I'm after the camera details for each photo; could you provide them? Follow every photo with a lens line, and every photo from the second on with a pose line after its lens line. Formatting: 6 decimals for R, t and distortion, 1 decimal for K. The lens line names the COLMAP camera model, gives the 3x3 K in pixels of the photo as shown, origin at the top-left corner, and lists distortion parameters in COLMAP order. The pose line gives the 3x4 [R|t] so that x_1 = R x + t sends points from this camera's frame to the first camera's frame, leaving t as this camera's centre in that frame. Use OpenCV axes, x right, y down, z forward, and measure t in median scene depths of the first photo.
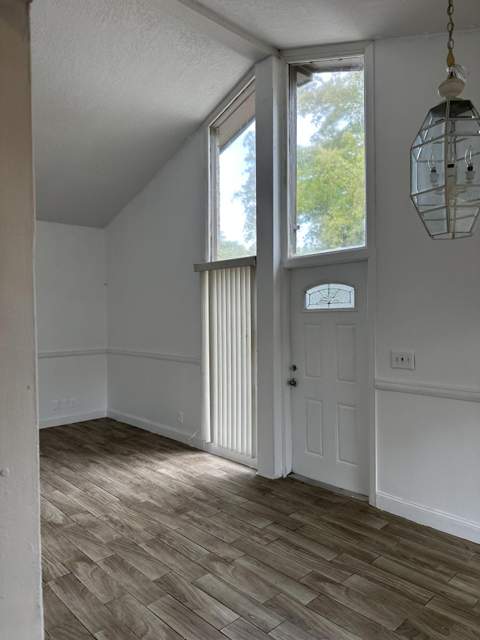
lens RADIAL K [[448.9, 0, 233.6], [0, 448.9, 313.4], [0, 0, 1]] dist [0.054934, -0.057763]
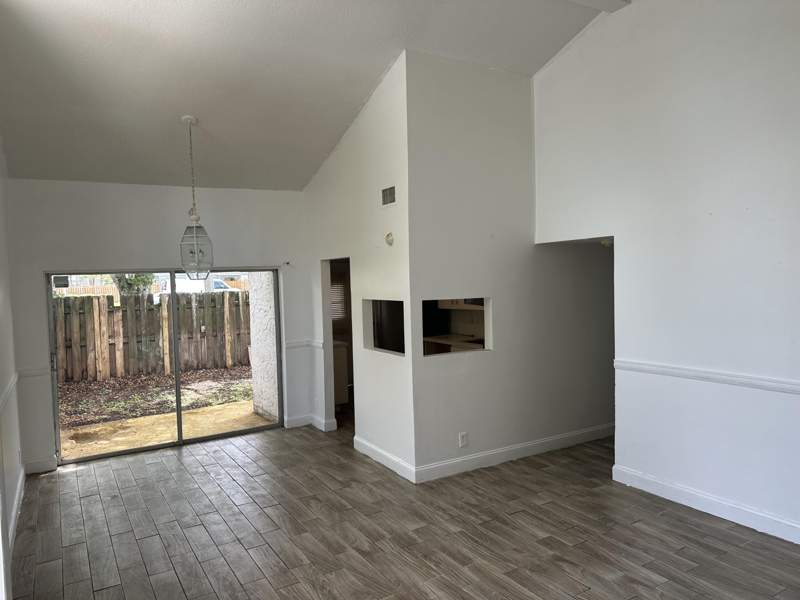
lens RADIAL K [[561.1, 0, 396.6], [0, 561.1, 300.0], [0, 0, 1]] dist [0.054934, -0.057763]
pose [[-0.979062, 0.033476, 0.200791, -0.564530], [0.042071, 0.998365, 0.038690, -0.064684], [-0.199167, 0.046328, -0.978870, 1.844219]]
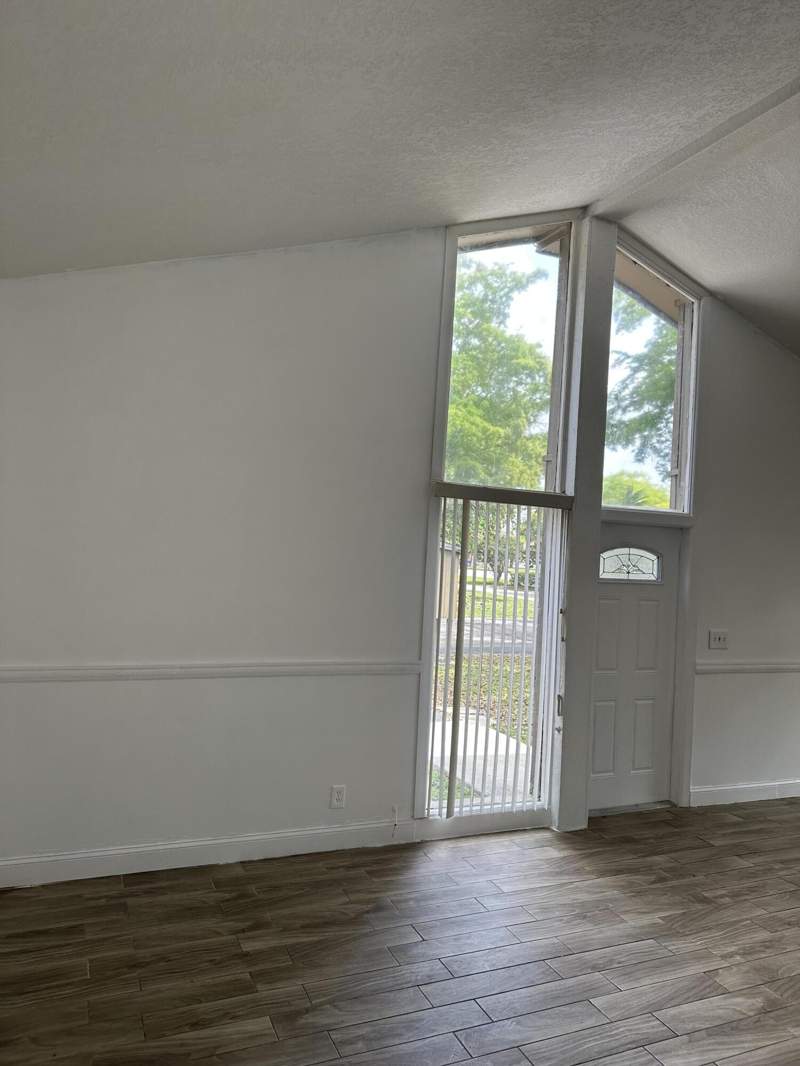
lens RADIAL K [[747.7, 0, 407.1], [0, 747.7, 532.1], [0, 0, 1]] dist [0.054934, -0.057763]
pose [[0.312527, 0.058216, 0.948123, -1.346561], [-0.060248, 0.997325, -0.041378, -0.018288], [-0.947996, -0.044191, 0.315199, 1.115931]]
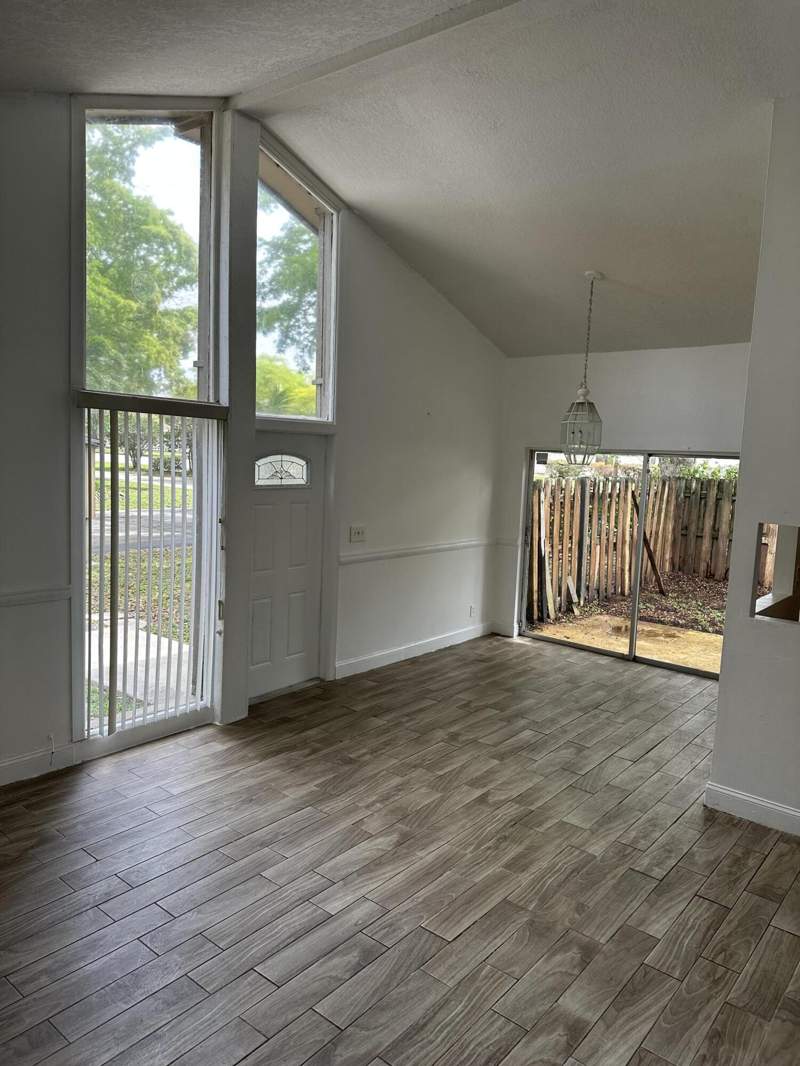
lens RADIAL K [[747.7, 0, 402.1], [0, 747.7, 517.1], [0, 0, 1]] dist [0.054934, -0.057763]
pose [[-0.144250, -0.082687, 0.986081, -1.384787], [-0.039166, 0.996199, 0.077807, -0.077337], [-0.988766, -0.027397, -0.146940, 1.142527]]
